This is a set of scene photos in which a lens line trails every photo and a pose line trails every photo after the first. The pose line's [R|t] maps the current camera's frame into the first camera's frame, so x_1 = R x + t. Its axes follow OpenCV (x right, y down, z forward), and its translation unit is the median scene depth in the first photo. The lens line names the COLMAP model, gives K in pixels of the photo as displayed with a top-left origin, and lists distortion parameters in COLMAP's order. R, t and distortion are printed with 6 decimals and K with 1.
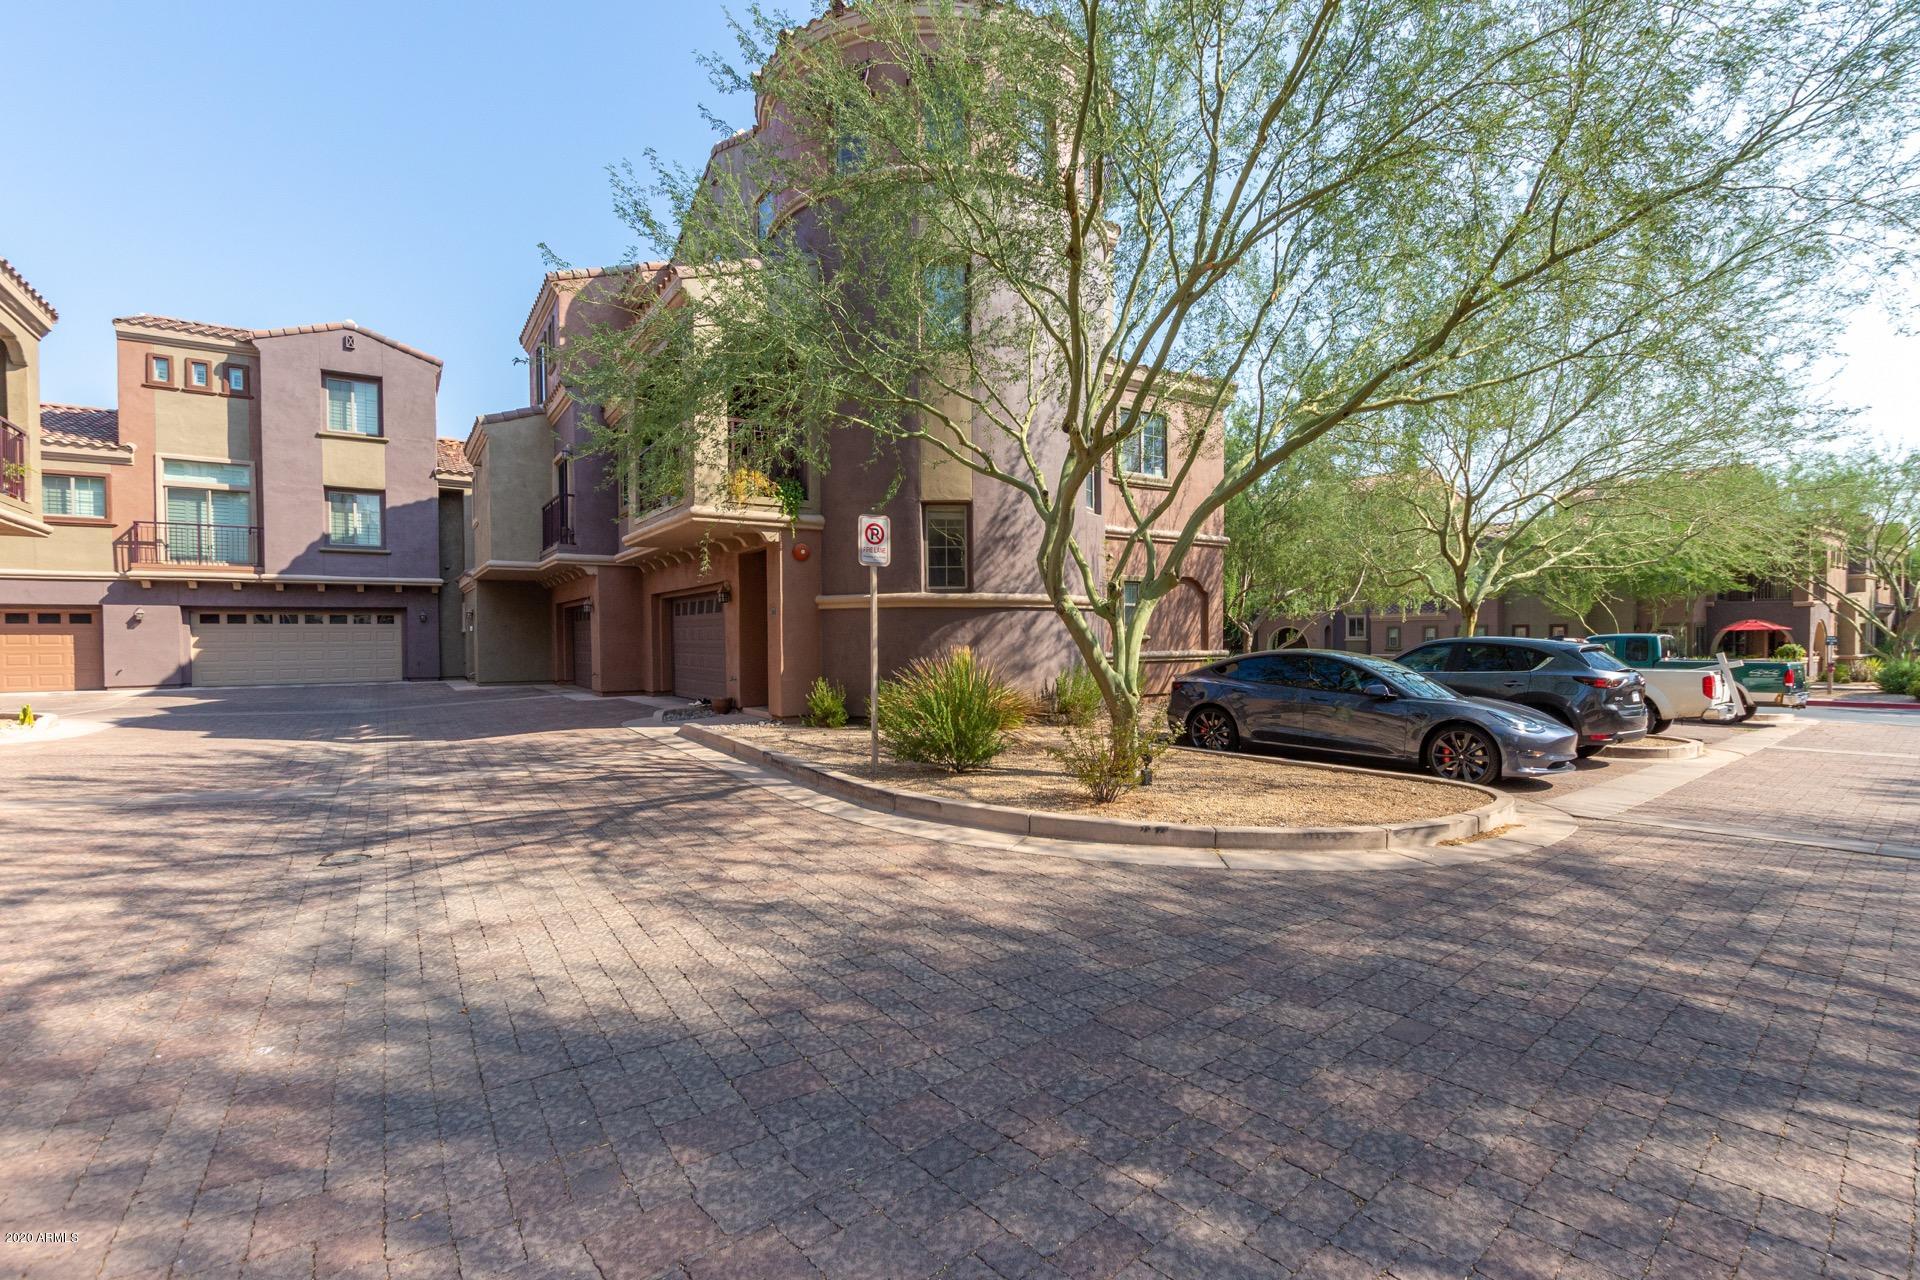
lens RADIAL K [[898.7, 0, 940.9], [0, 898.7, 644.1], [0, 0, 1]] dist [0.006690, -0.006807]
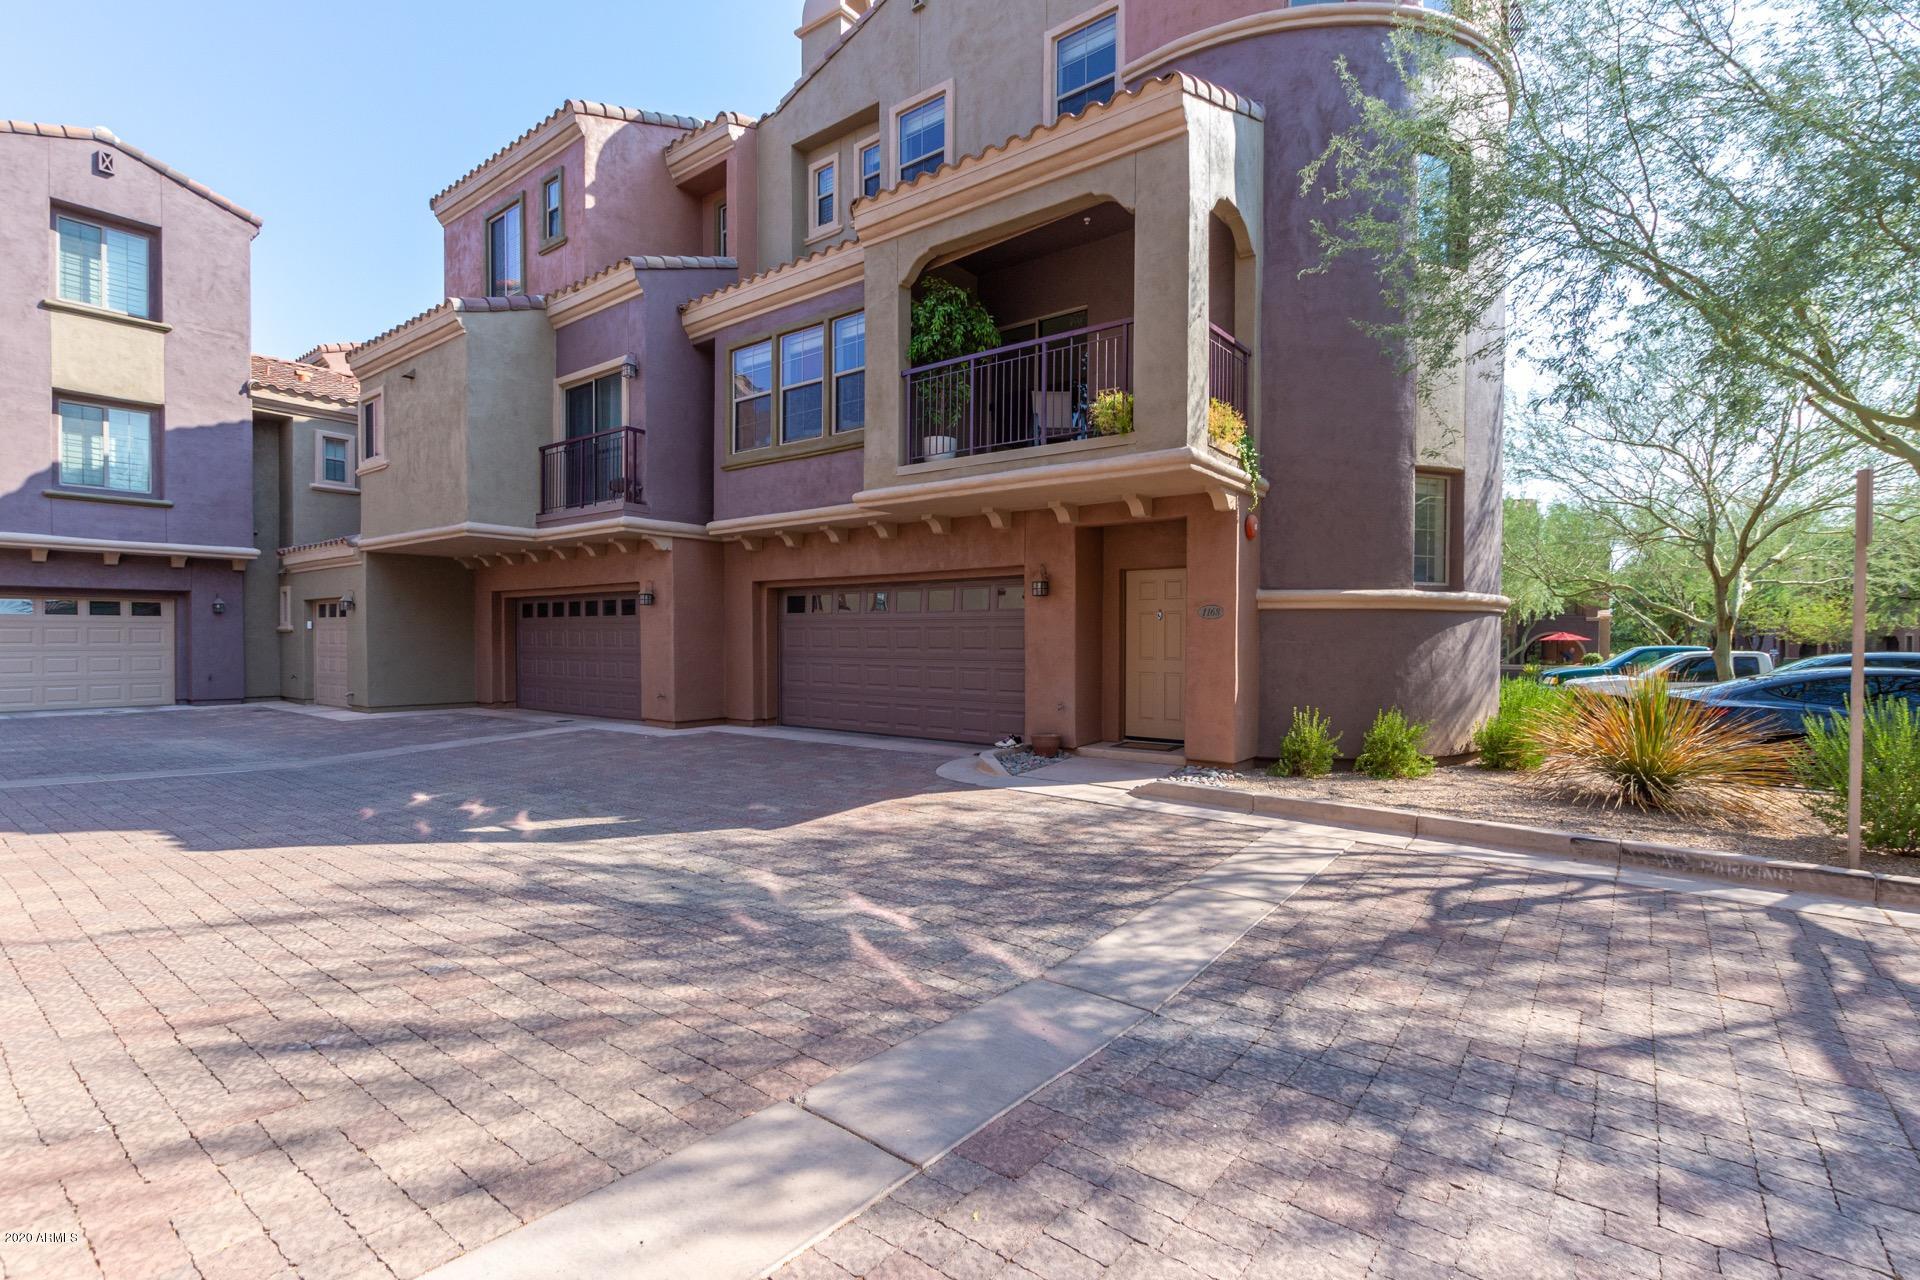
lens RADIAL K [[898.7, 0, 951.6], [0, 898.7, 638.0], [0, 0, 1]] dist [0.006690, -0.006807]
pose [[0.939644, 0.006583, 0.342091, -0.317618], [-0.004600, 0.999968, -0.006608, -0.005436], [-0.342123, 0.004636, 0.939644, 0.218438]]
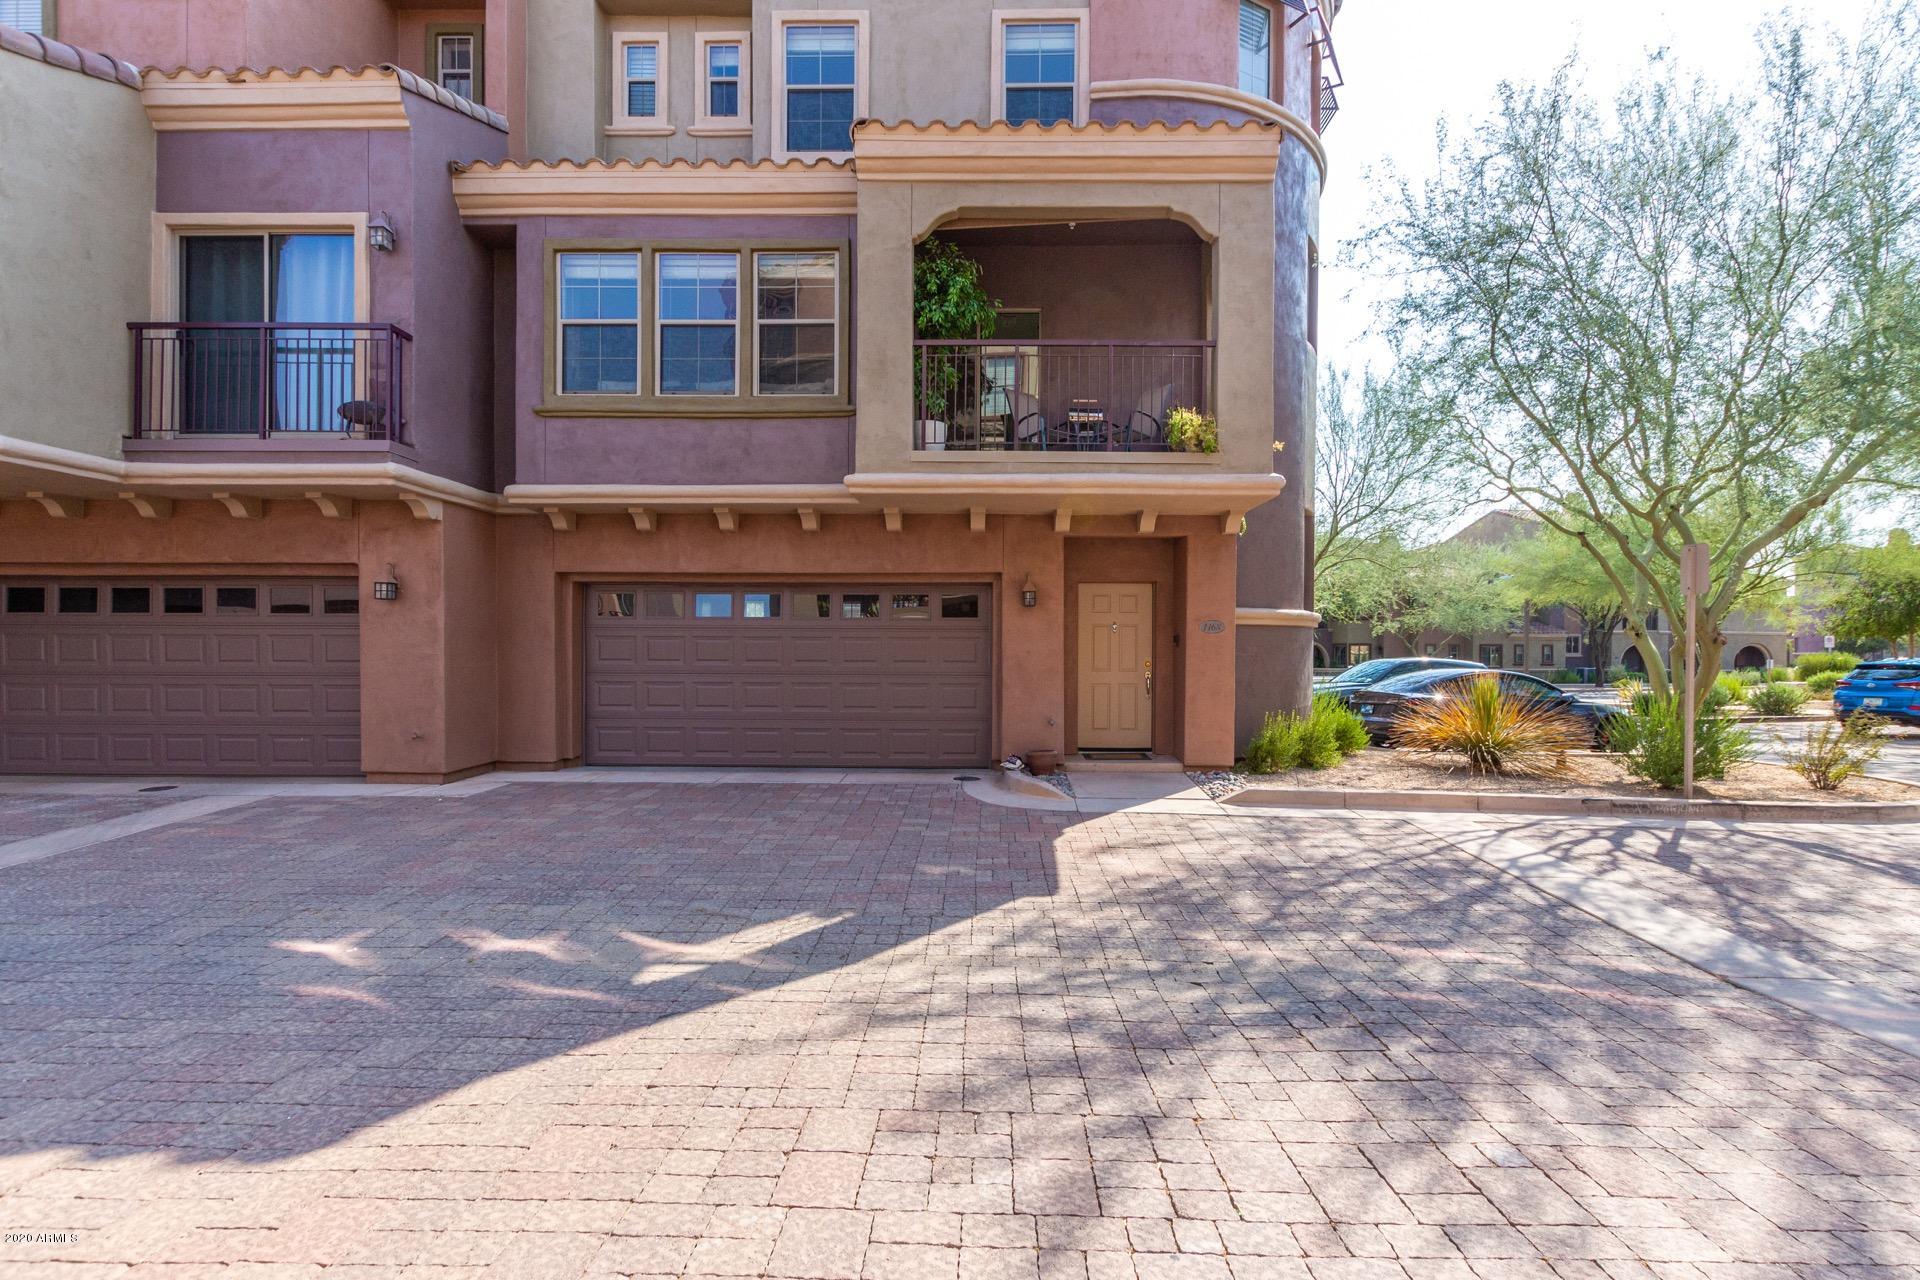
lens RADIAL K [[898.7, 0, 963.3], [0, 898.7, 638.8], [0, 0, 1]] dist [0.006690, -0.006807]
pose [[0.538368, 0.010485, 0.842644, -0.479245], [-0.002509, 0.999938, -0.010839, -0.009184], [-0.842706, 0.003721, 0.538361, 0.401858]]
